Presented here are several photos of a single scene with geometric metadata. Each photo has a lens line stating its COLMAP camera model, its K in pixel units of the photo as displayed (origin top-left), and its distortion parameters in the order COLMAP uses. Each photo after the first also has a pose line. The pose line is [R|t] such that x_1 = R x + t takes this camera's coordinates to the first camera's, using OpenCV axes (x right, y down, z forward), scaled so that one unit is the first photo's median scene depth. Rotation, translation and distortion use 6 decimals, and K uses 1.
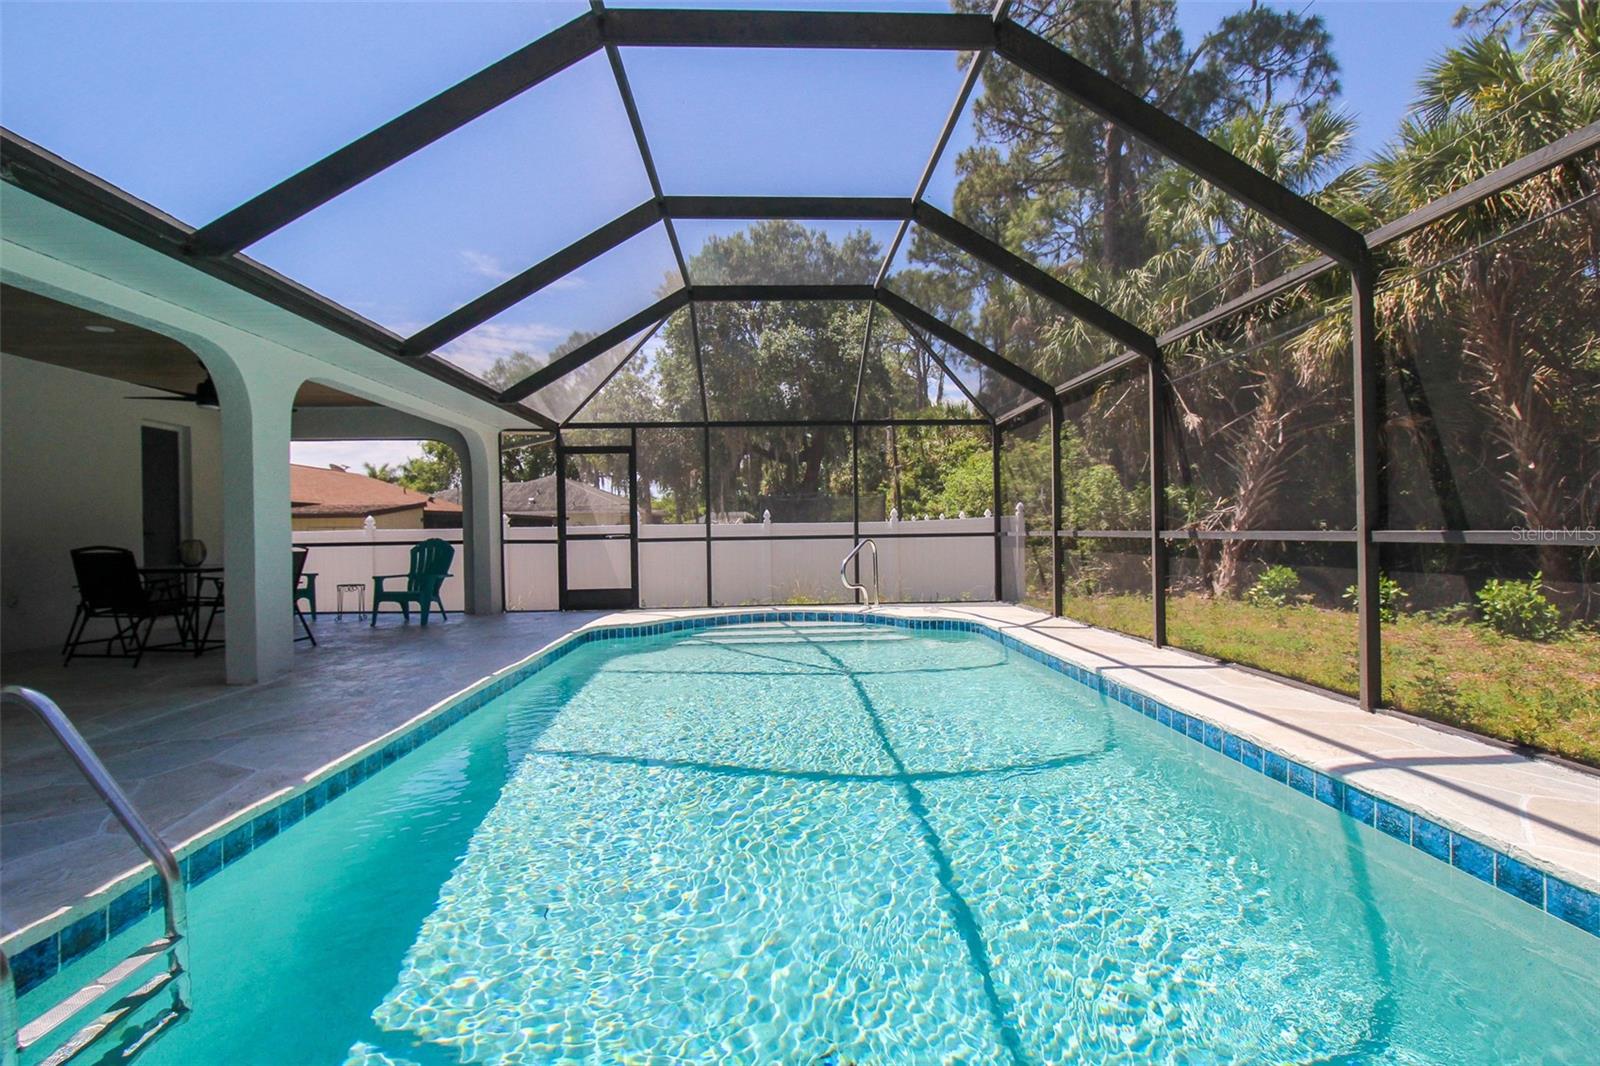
lens RADIAL K [[774.4, 0, 807.2], [0, 774.4, 529.1], [0, 0, 1]] dist [0.002268, -0.013909]
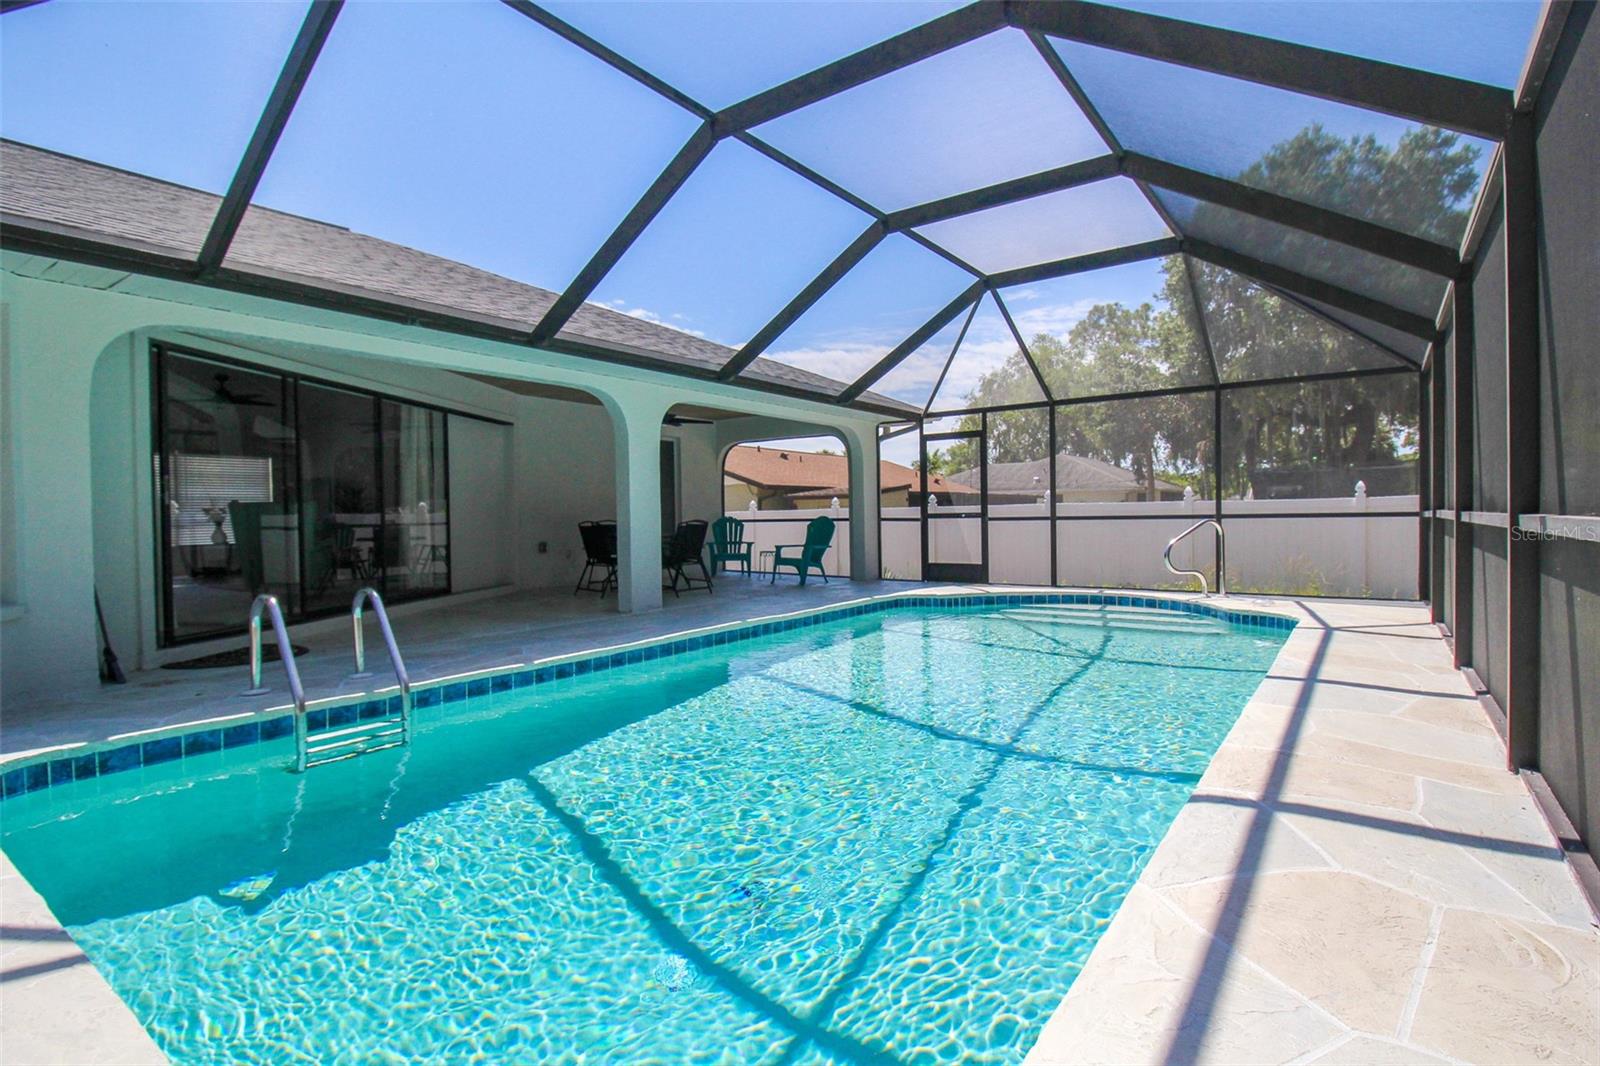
lens RADIAL K [[774.4, 0, 807.2], [0, 774.4, 529.1], [0, 0, 1]] dist [0.002268, -0.013909]
pose [[0.780231, 0.015627, -0.625296, 0.257743], [0.002203, 0.999613, 0.027730, -0.001519], [0.625487, -0.023013, 0.779895, 0.024056]]
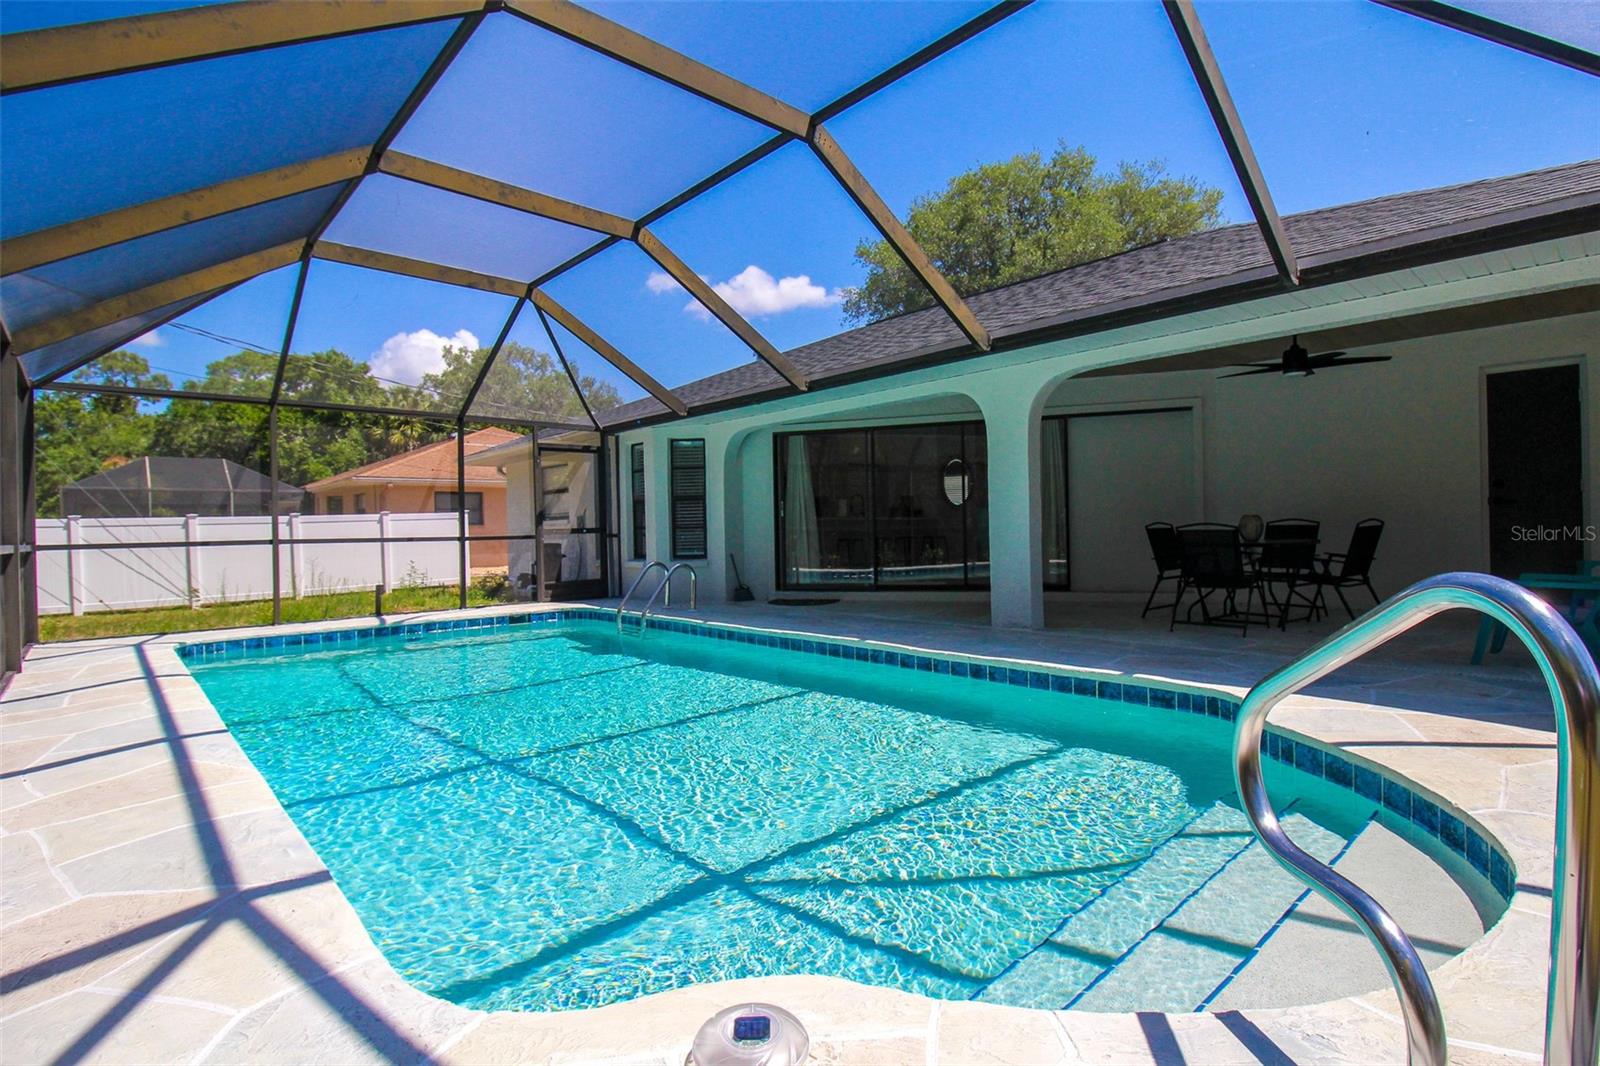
lens RADIAL K [[772.4, 0, 821.2], [0, 772.4, 532.4], [0, 0, 1]] dist [0.000822, -0.016236]
pose [[-0.760236, 0.037551, -0.648561, 0.207280], [0.035915, 0.999231, 0.015756, 0.002437], [0.648654, -0.011315, -0.760999, 0.965197]]
